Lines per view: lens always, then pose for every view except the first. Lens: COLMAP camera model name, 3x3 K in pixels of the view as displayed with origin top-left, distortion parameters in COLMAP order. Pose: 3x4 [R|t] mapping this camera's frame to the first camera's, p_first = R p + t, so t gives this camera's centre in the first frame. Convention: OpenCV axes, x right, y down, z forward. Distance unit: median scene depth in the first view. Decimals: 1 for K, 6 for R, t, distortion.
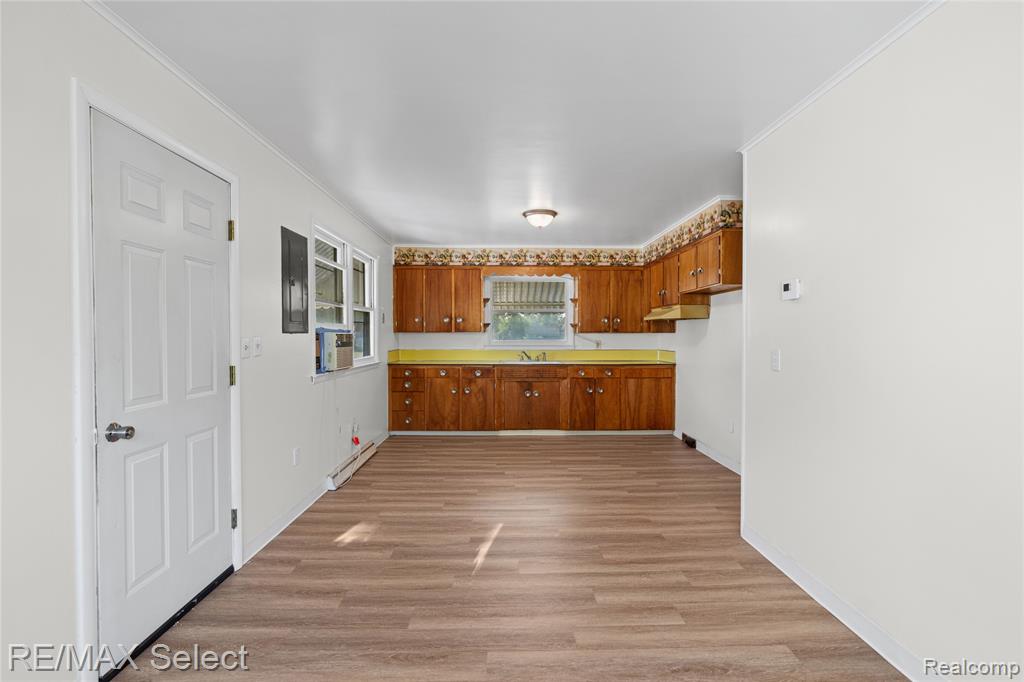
lens RADIAL K [[474.3, 0, 517.7], [0, 474.3, 330.3], [0, 0, 1]] dist [-0.010460, 0.000477]
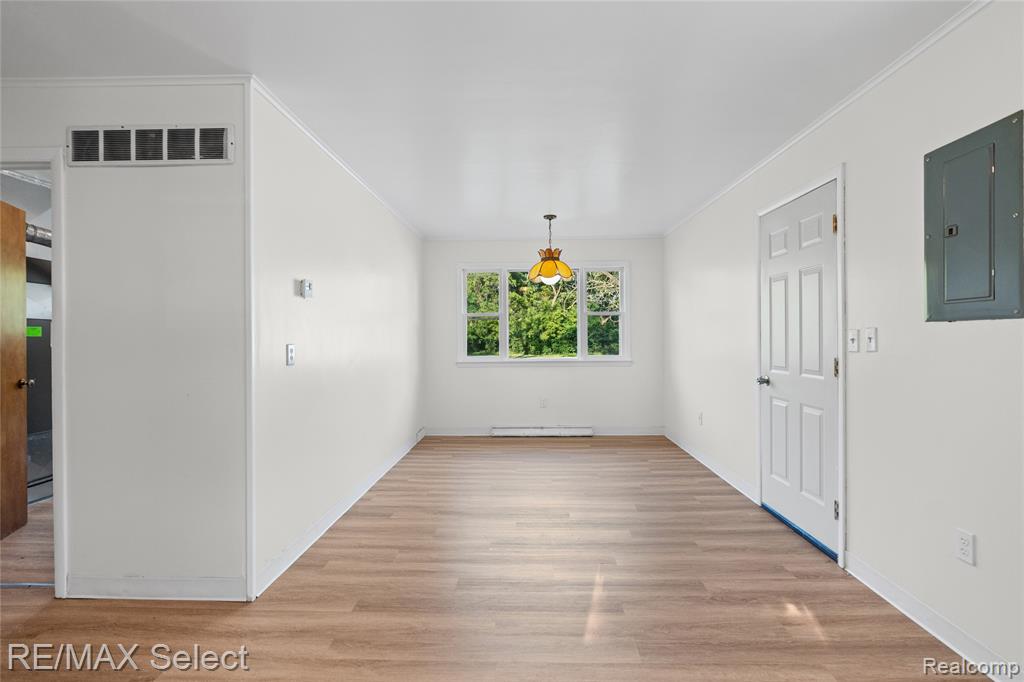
lens RADIAL K [[450.3, 0, 512.0], [0, 450.3, 341.0], [0, 0, 1]] dist [0.001364, 0.000158]
pose [[-0.997711, 0.001422, 0.067614, 0.011033], [0.001487, 0.999998, 0.000919, 0.015747], [-0.067613, 0.001018, -0.997711, 0.861796]]
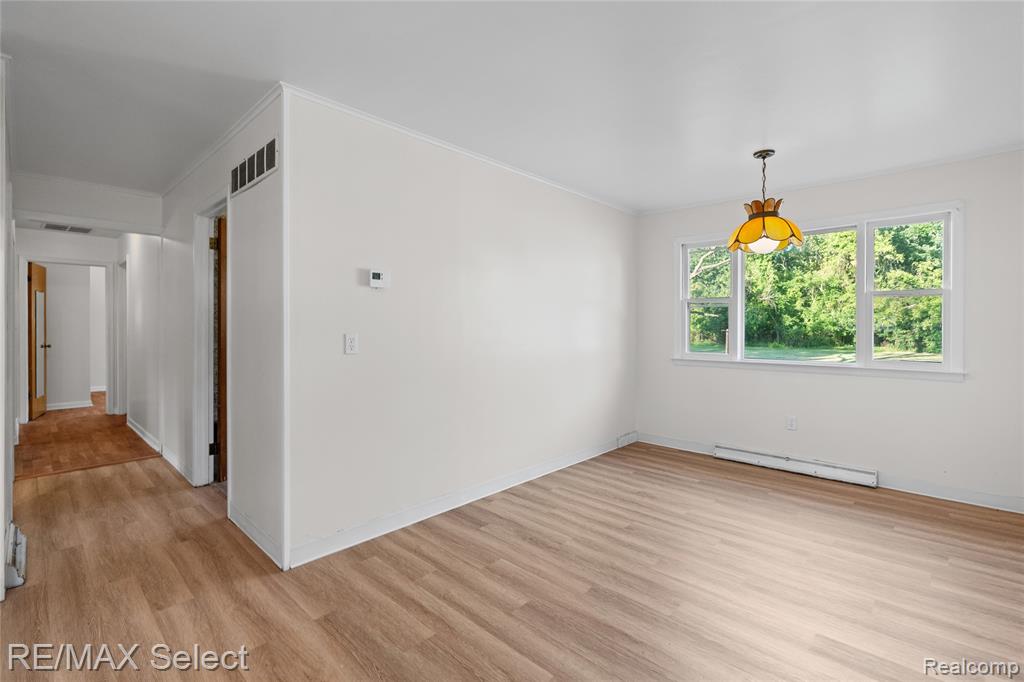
lens RADIAL K [[451.3, 0, 526.7], [0, 451.3, 331.5], [0, 0, 1]] dist [-0.004288, -0.000011]
pose [[-0.721729, -0.013536, 0.692043, -0.175315], [-0.012782, 0.999899, 0.006227, 0.011896], [-0.692057, -0.004352, -0.721829, 0.652007]]
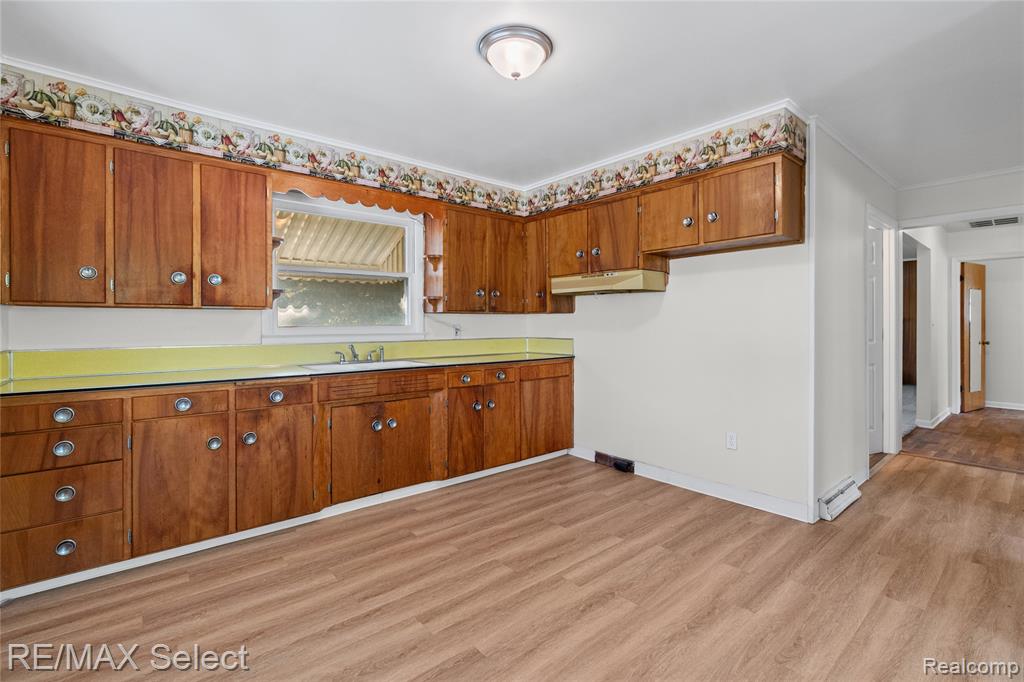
lens RADIAL K [[467.4, 0, 517.1], [0, 467.4, 321.4], [0, 0, 1]] dist [-0.002609, 0.000321]
pose [[0.777355, 0.001111, 0.629061, -0.185963], [-0.000937, 0.999999, -0.000608, 0.018561], [-0.629062, -0.000116, 0.777355, 0.504357]]
